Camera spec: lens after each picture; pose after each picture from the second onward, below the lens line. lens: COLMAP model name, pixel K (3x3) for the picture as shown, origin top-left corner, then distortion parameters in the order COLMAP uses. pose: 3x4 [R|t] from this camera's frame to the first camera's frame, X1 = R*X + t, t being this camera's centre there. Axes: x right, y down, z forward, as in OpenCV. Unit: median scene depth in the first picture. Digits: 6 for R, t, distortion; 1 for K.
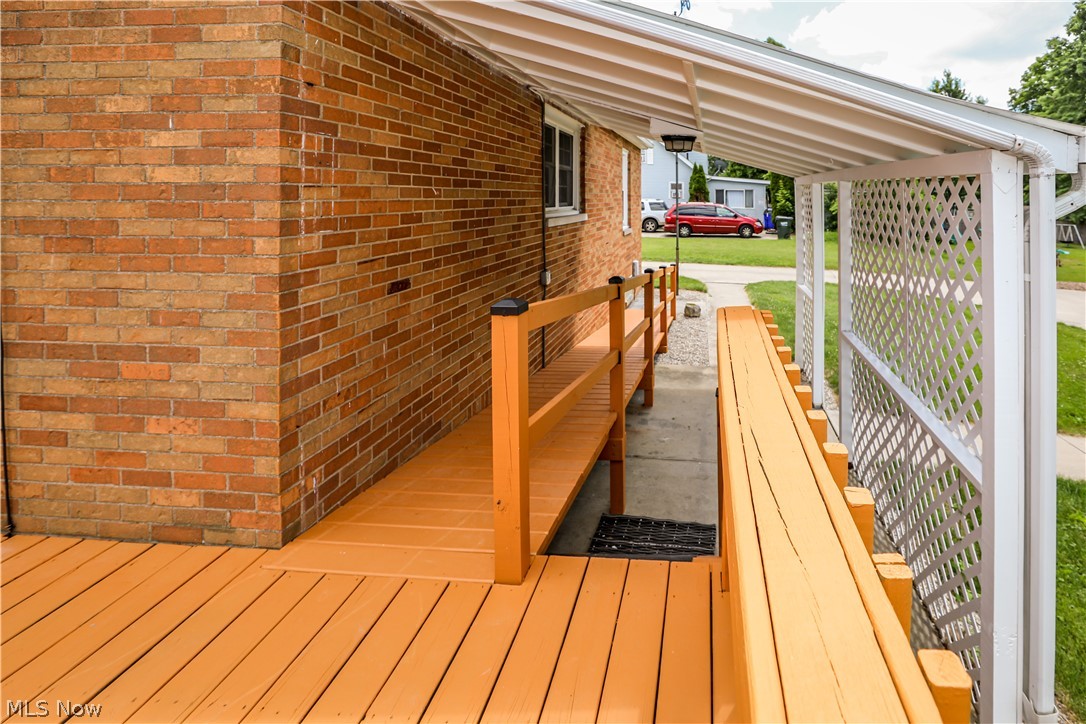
lens RADIAL K [[508.3, 0, 535.0], [0, 508.3, 366.4], [0, 0, 1]] dist [-0.033283, 0.007433]
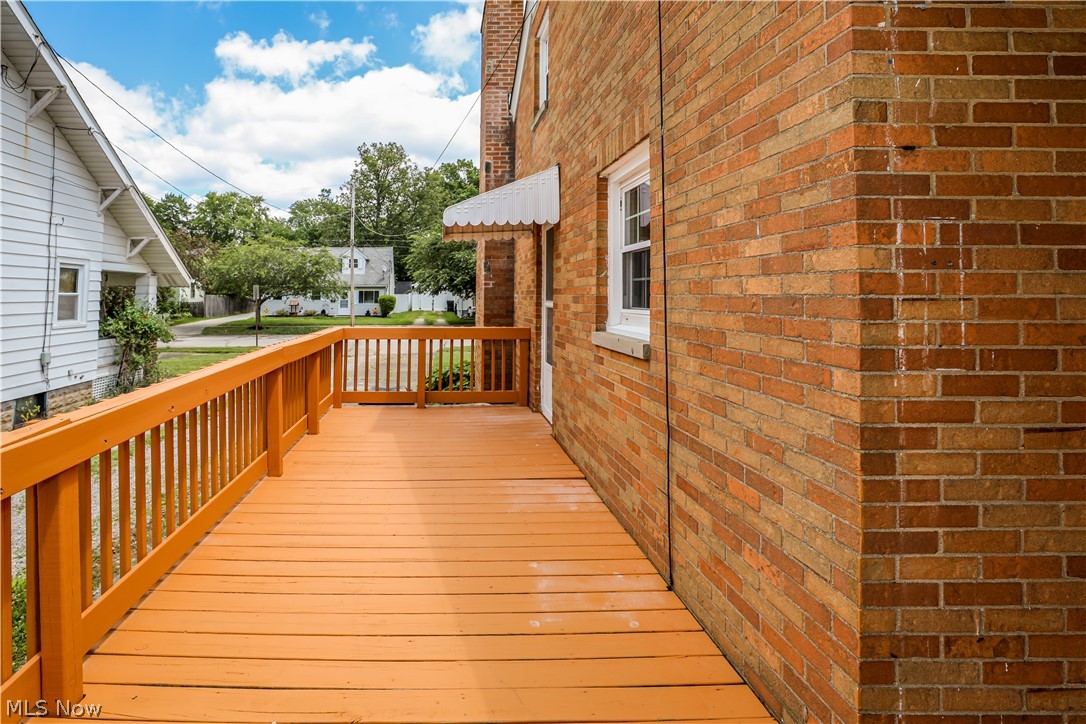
lens RADIAL K [[546.1, 0, 543.1], [0, 546.1, 297.6], [0, 0, 1]] dist [-0.032967, 0.001612]
pose [[0.305499, -0.009109, -0.952149, 0.046759], [-0.300900, 0.947790, -0.105612, -0.144701], [0.903399, 0.318766, 0.286808, 0.375422]]
